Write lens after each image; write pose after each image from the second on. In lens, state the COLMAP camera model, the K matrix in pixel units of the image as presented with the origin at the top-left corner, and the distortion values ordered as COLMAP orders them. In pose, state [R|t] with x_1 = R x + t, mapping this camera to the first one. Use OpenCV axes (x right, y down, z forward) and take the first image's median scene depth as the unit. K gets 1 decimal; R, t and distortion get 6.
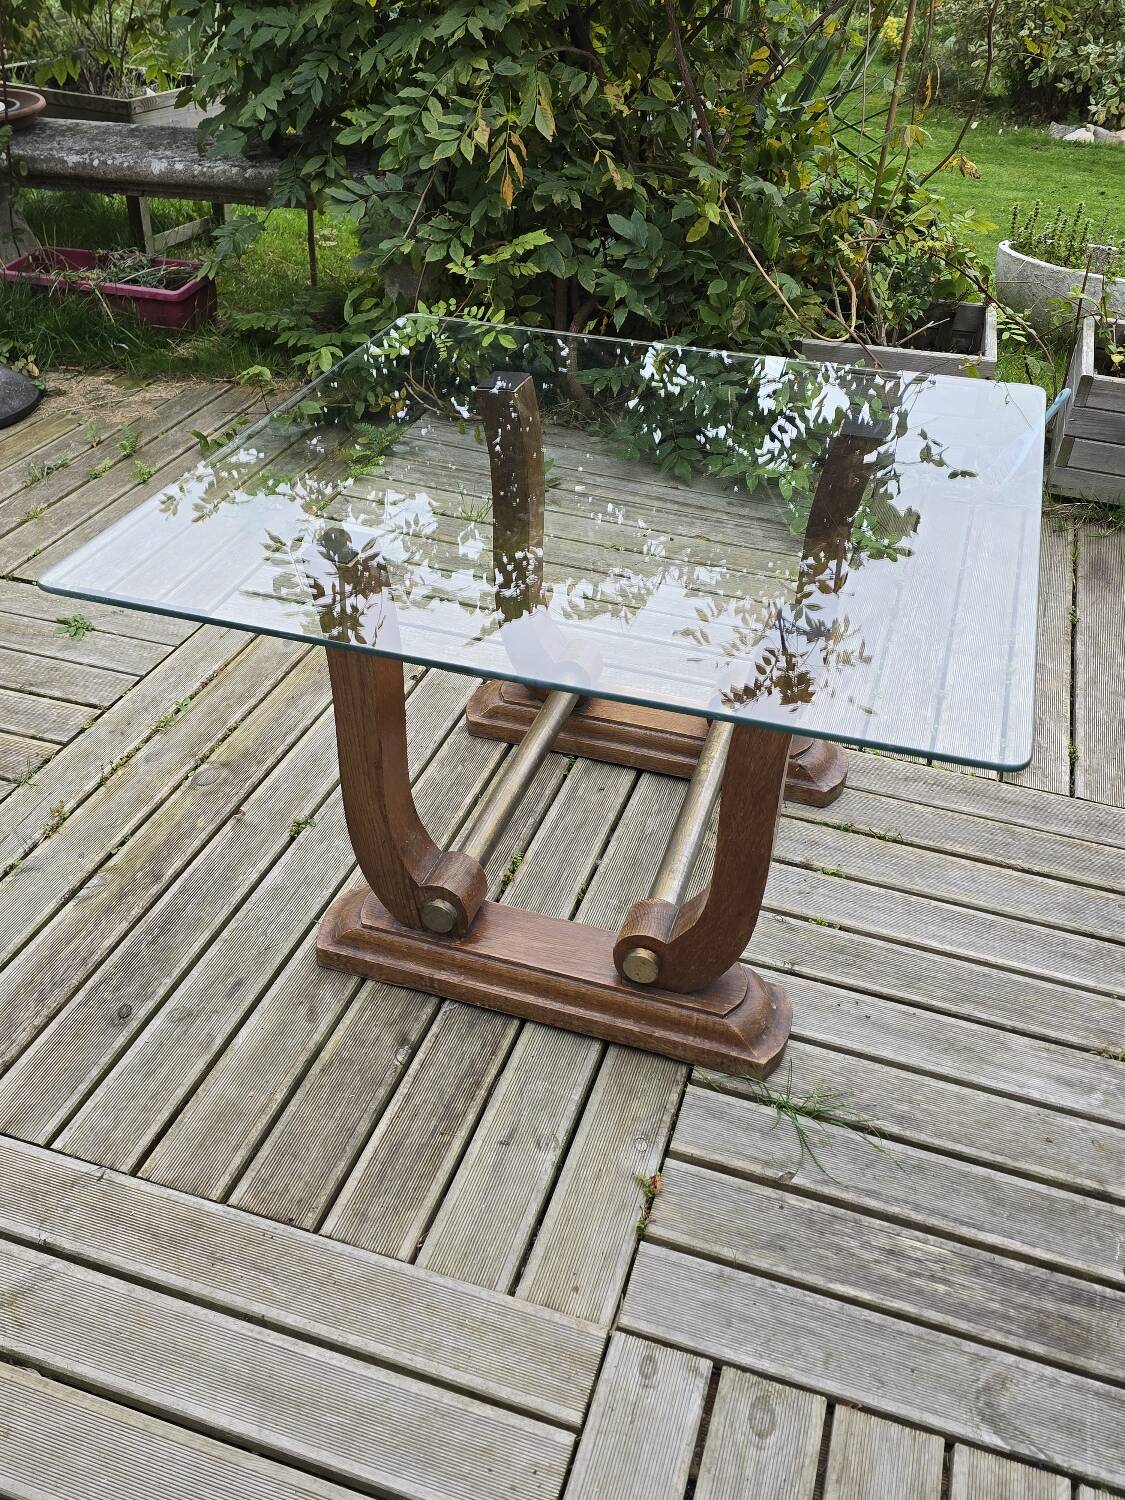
lens RADIAL K [[1299.7, 0, 558.0], [0, 1299.7, 743.9], [0, 0, 1]] dist [0.072651, -0.079979]
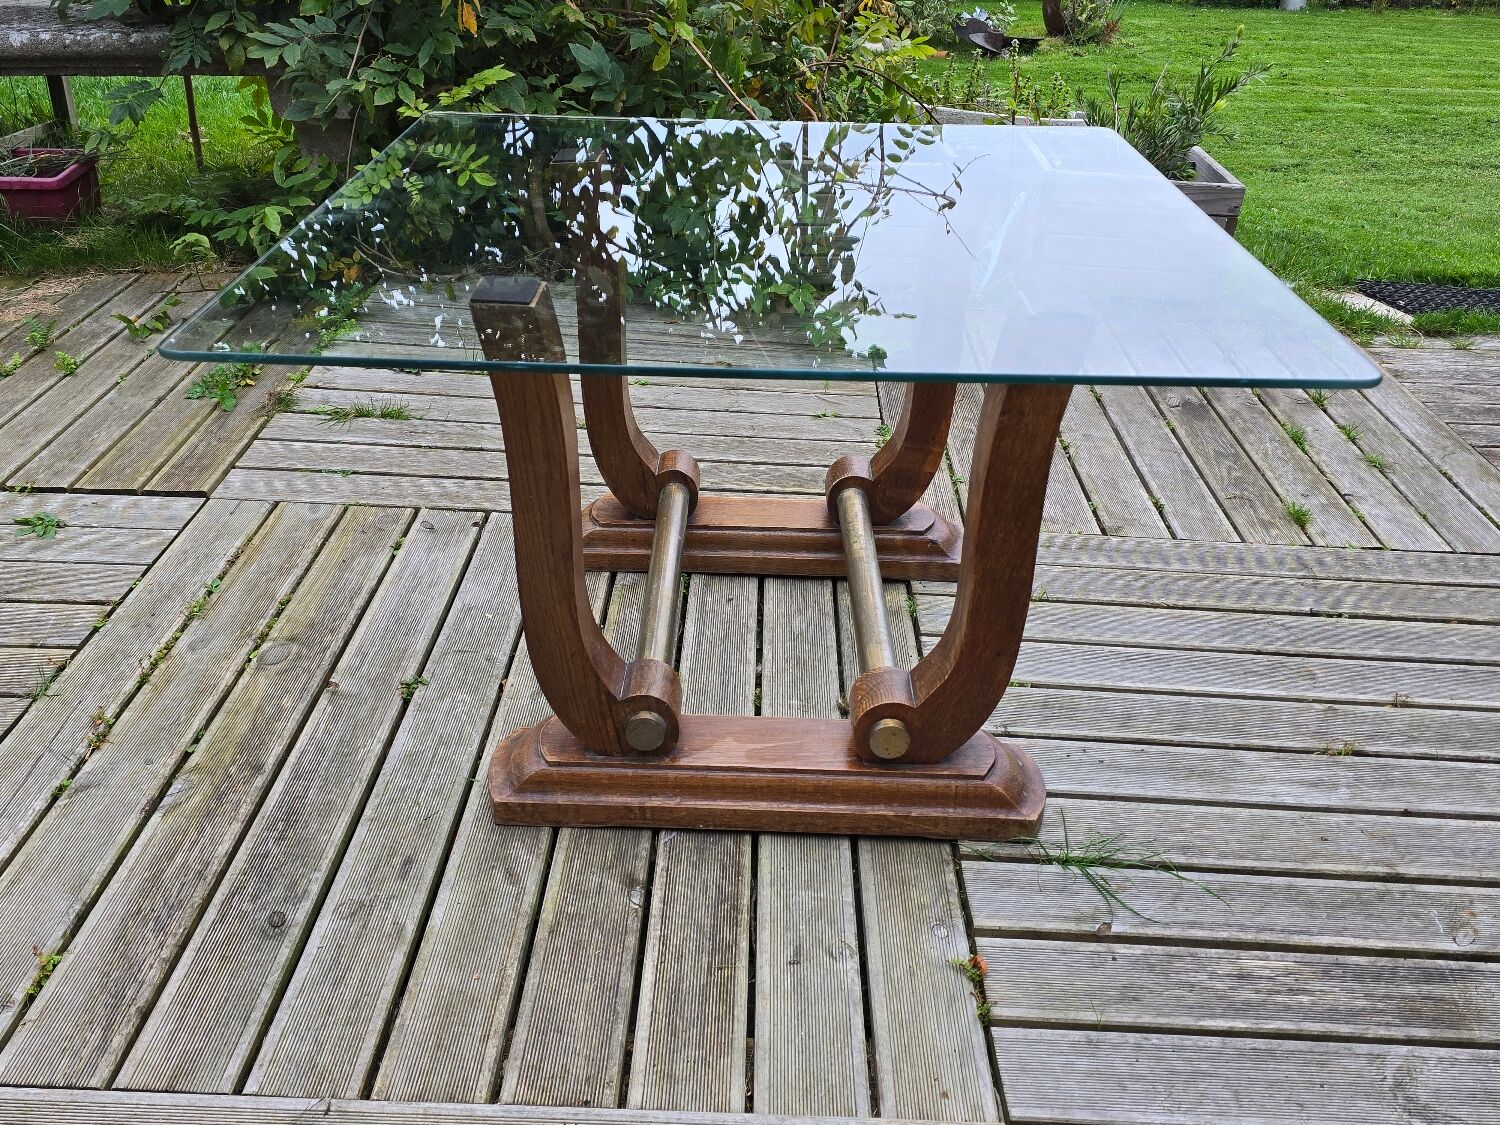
lens RADIAL K [[1299.7, 0, 743.8], [0, 1299.7, 575.0], [0, 0, 1]] dist [0.072651, -0.079979]
pose [[0.957607, -0.145113, 0.248858, -0.203172], [0.164705, 0.984535, -0.059687, 0.082693], [-0.236349, 0.098145, 0.966699, 0.127186]]
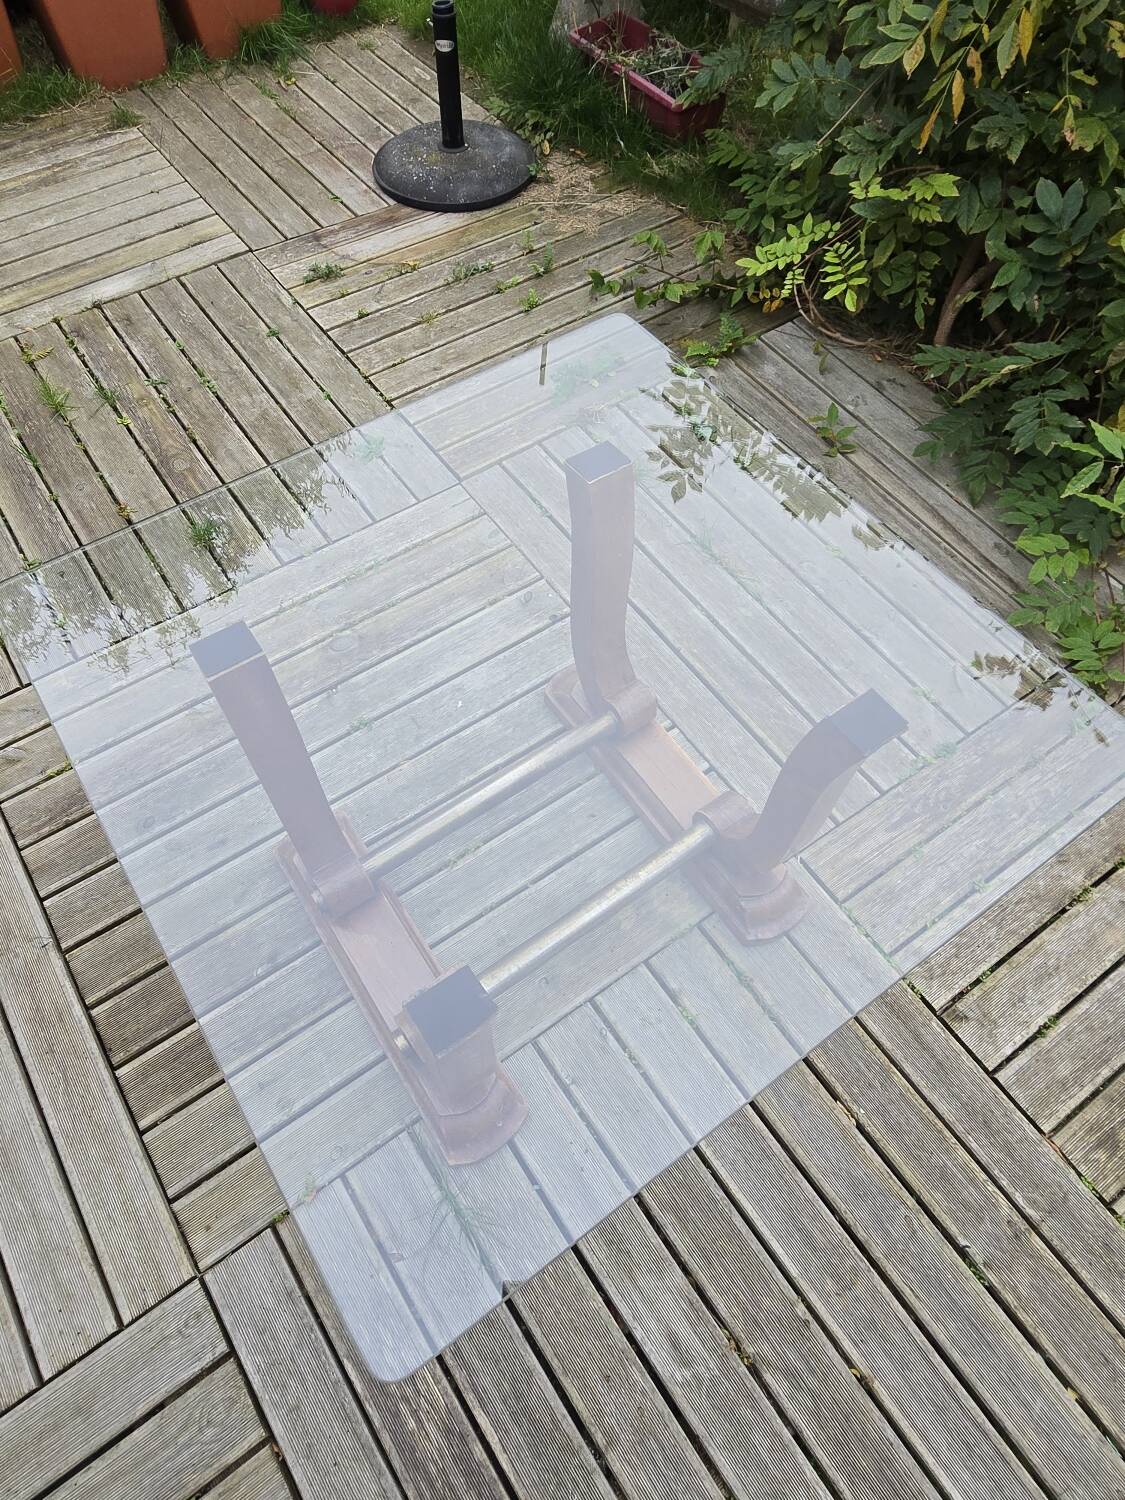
lens RADIAL K [[907.7, 0, 556.7], [0, 907.7, 734.5], [0, 0, 1]] dist [-0.001193, 0.000379]
pose [[0.794991, 0.504875, -0.336290, 0.267623], [-0.332811, 0.826487, 0.454045, -0.416025], [0.507175, -0.249041, 0.825077, 0.392787]]
